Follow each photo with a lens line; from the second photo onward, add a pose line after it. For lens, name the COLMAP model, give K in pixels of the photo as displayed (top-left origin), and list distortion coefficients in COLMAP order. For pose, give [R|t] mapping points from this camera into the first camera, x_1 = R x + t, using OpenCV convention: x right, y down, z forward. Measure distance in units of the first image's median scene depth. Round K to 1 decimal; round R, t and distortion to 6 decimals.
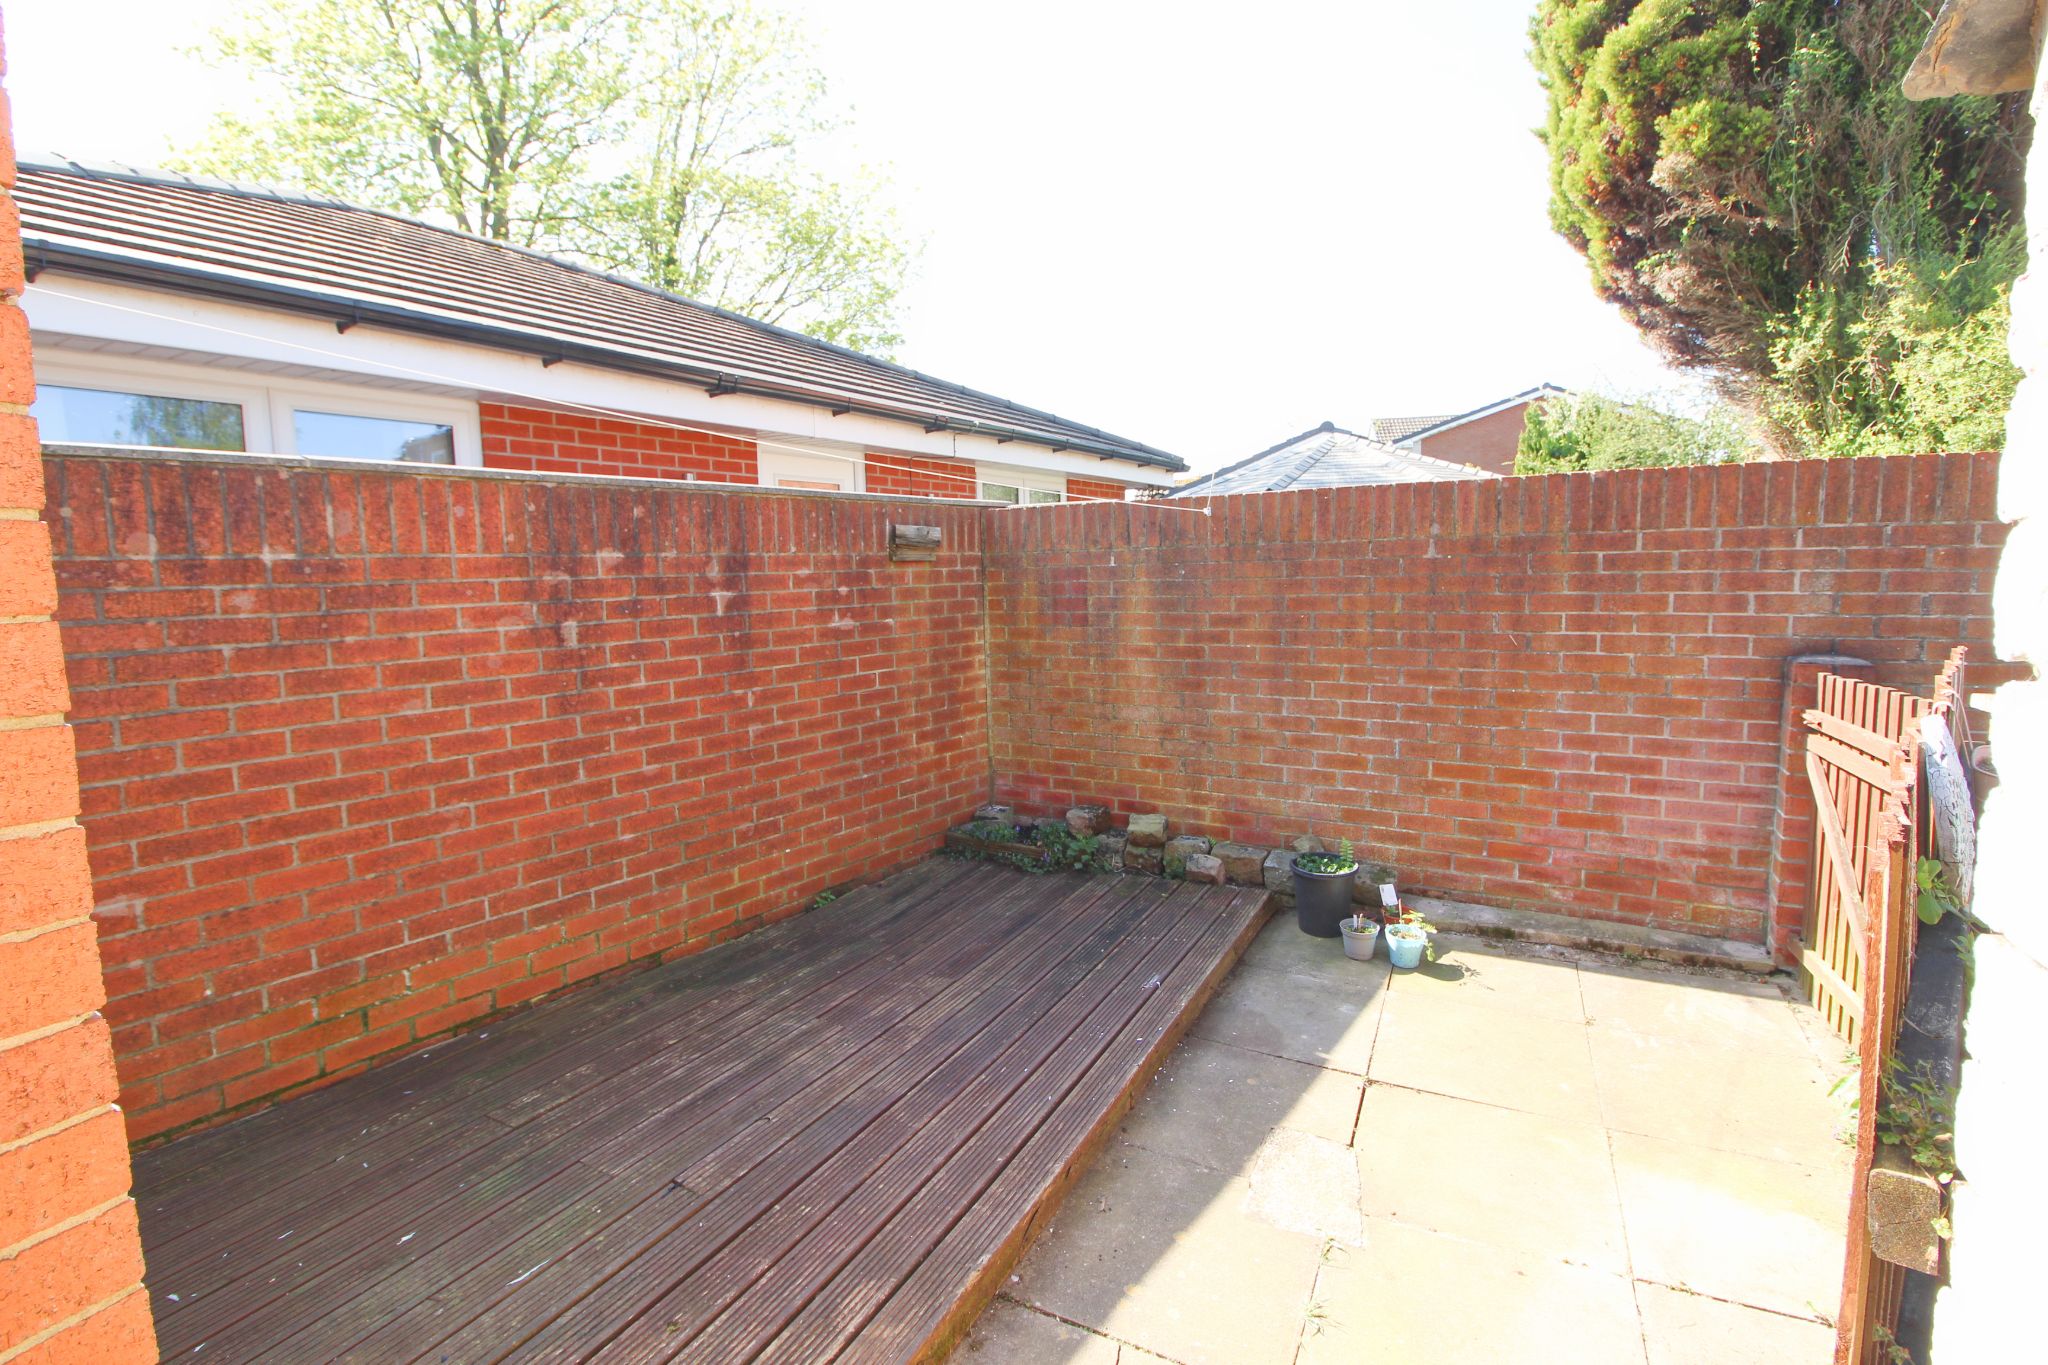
lens RADIAL K [[954.0, 0, 1019.1], [0, 954.0, 664.2], [0, 0, 1]] dist [-0.001120, -0.008792]
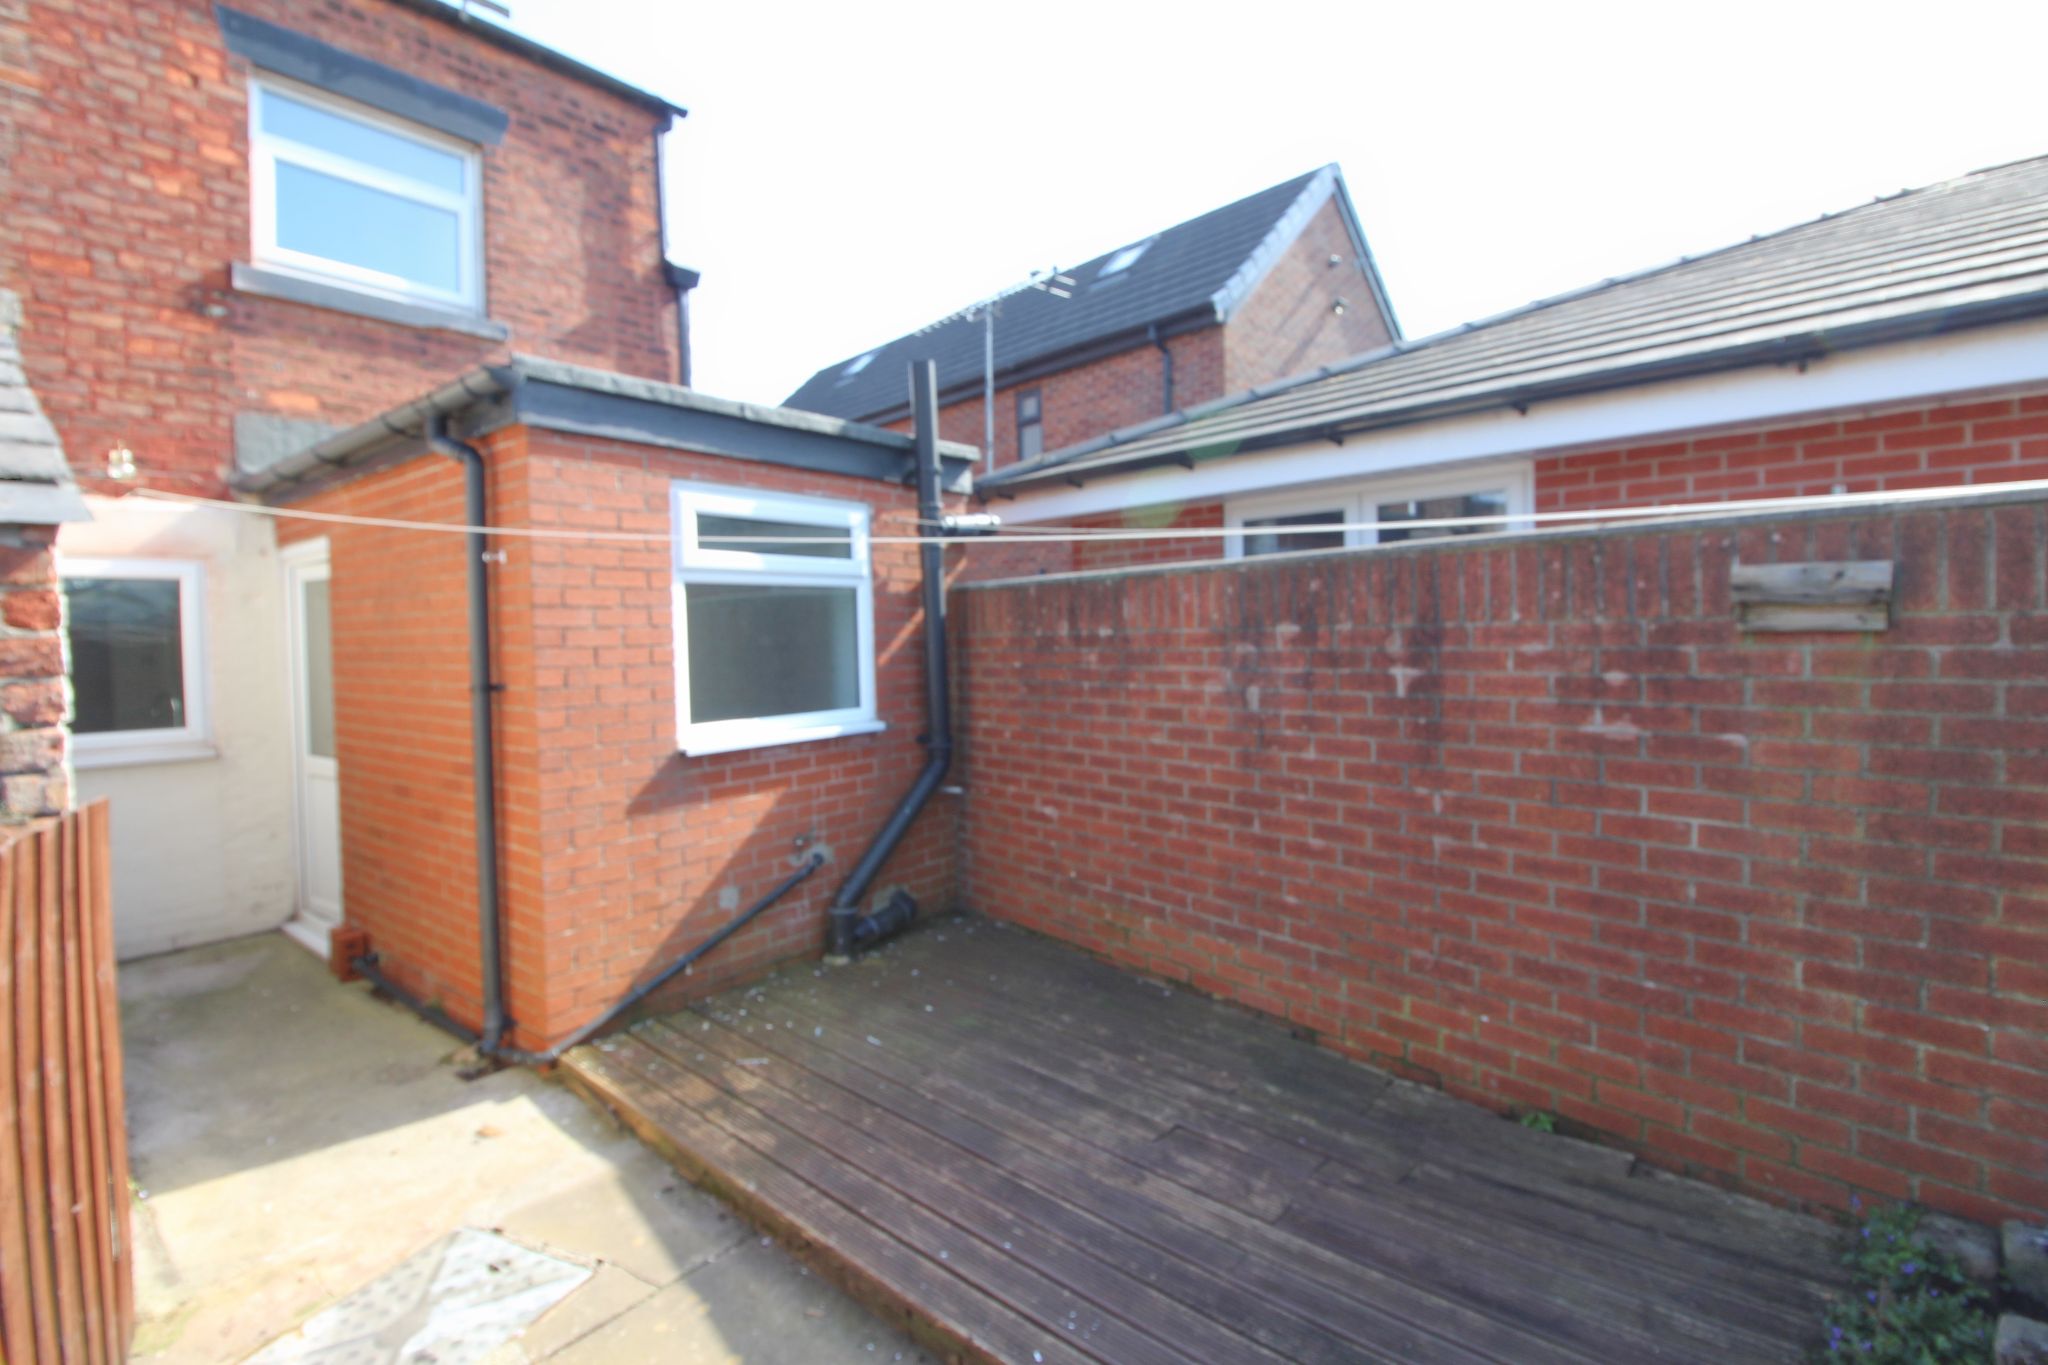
lens RADIAL K [[954.0, 0, 1019.1], [0, 954.0, 664.2], [0, 0, 1]] dist [-0.001120, -0.008792]
pose [[-0.239393, 0.054892, -0.969370, 0.616395], [-0.074440, 0.994424, 0.074694, -0.121655], [0.968065, 0.090041, -0.233972, 0.888168]]
